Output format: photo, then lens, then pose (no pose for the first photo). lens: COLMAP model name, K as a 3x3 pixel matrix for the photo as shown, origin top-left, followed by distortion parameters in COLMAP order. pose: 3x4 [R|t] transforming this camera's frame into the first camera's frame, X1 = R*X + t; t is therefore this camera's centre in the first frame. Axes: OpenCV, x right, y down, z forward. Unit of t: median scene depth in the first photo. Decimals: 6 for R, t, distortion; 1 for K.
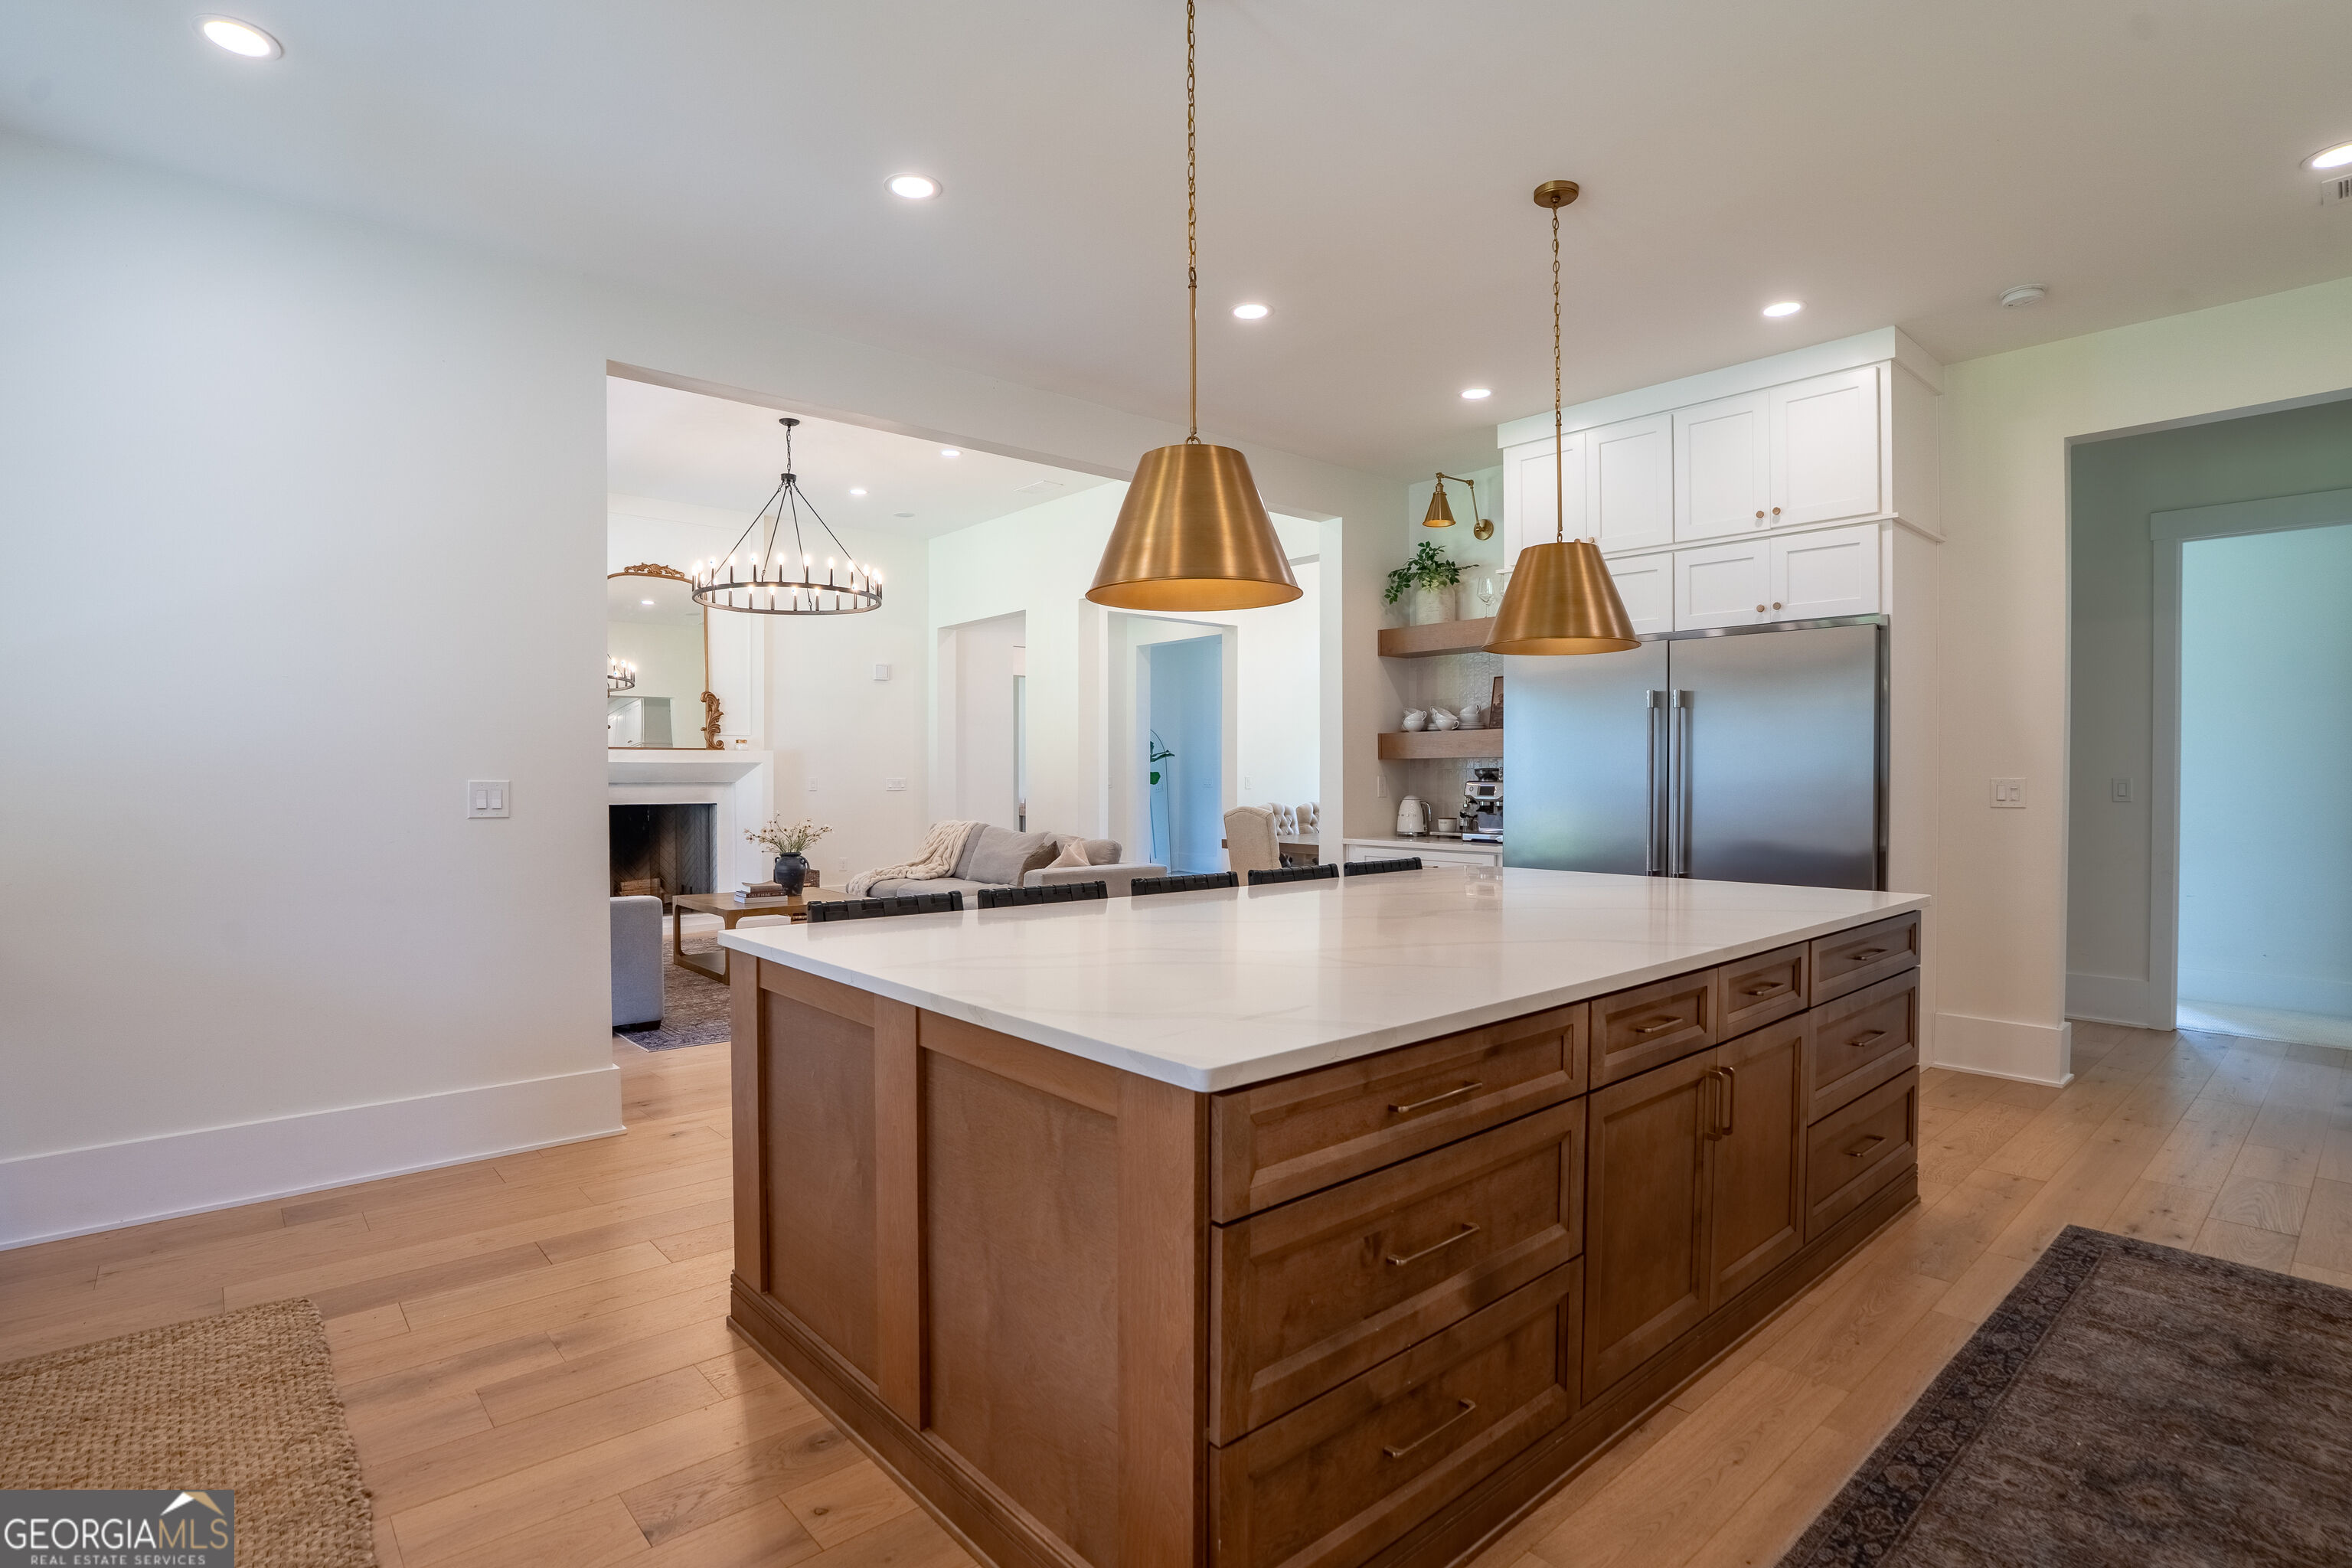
lens RADIAL K [[1103.6, 0, 1191.6], [0, 1103.6, 780.8], [0, 0, 1]] dist [-0.020753, 0.003742]
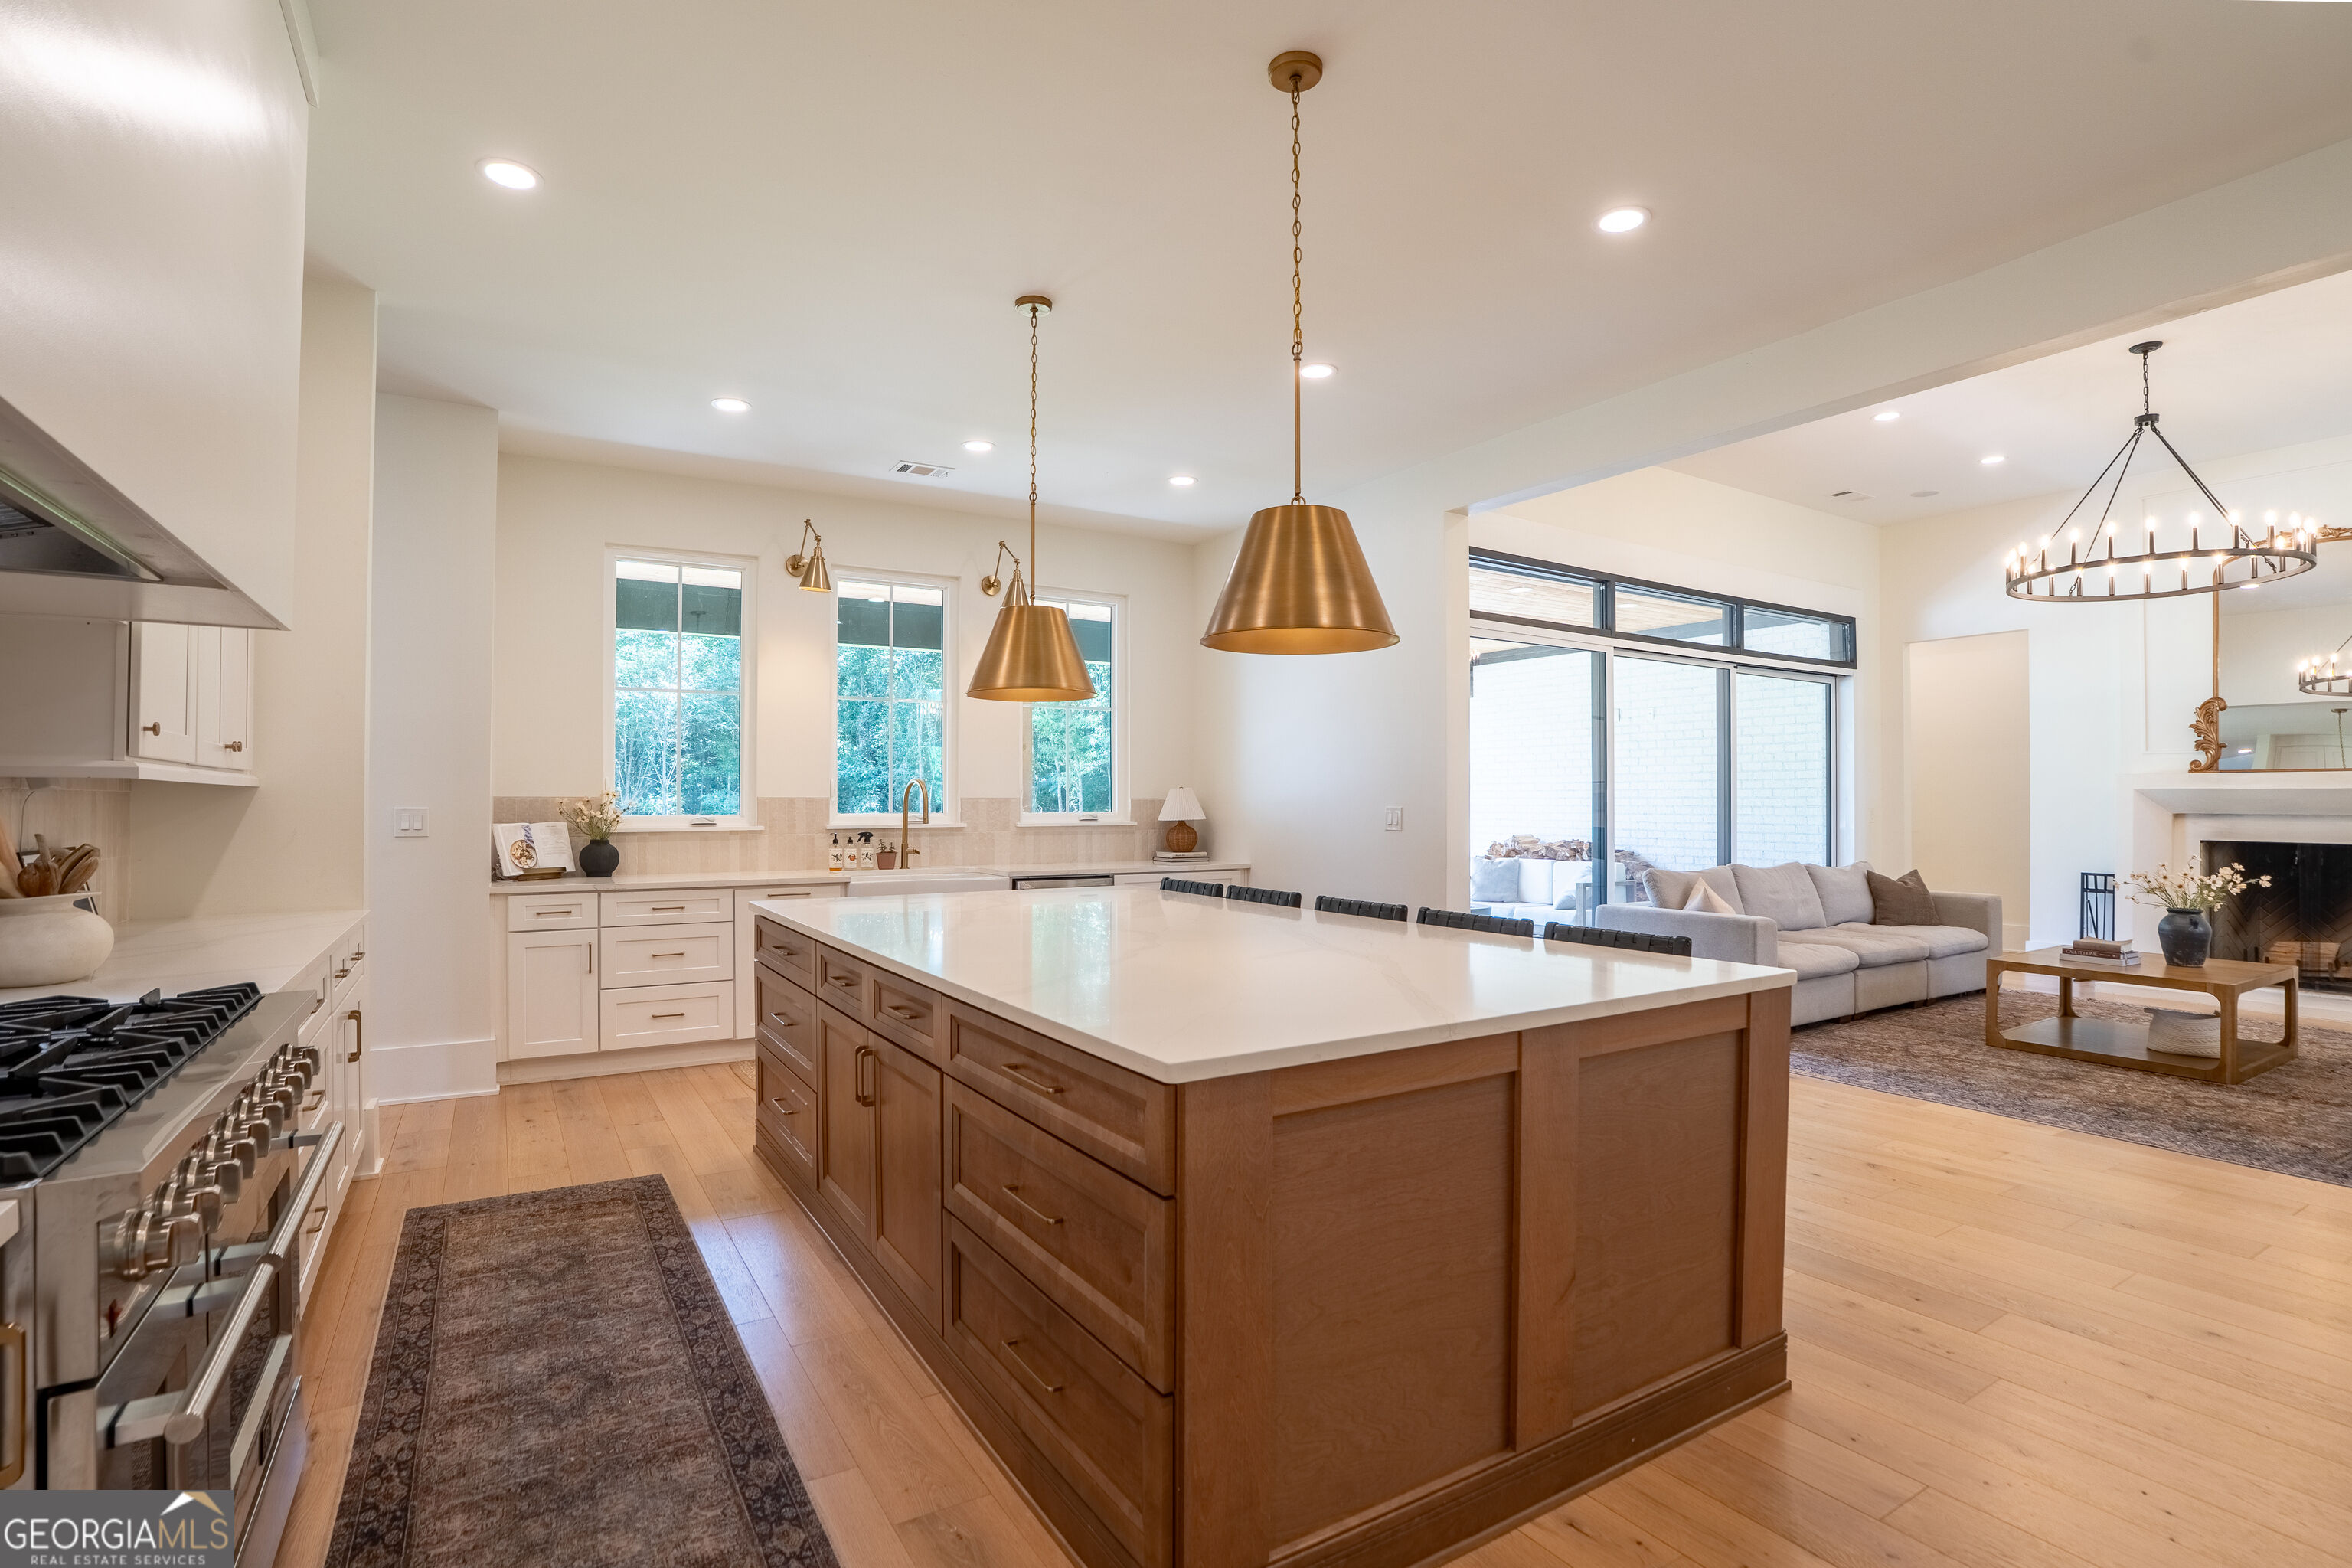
lens RADIAL K [[1103.6, 0, 1189.3], [0, 1103.6, 785.7], [0, 0, 1]] dist [-0.020753, 0.003742]
pose [[-0.148303, 0.000684, -0.988942, 1.707359], [-0.010662, 0.999941, 0.002290, -0.050783], [0.988884, 0.010884, -0.148287, 1.592556]]
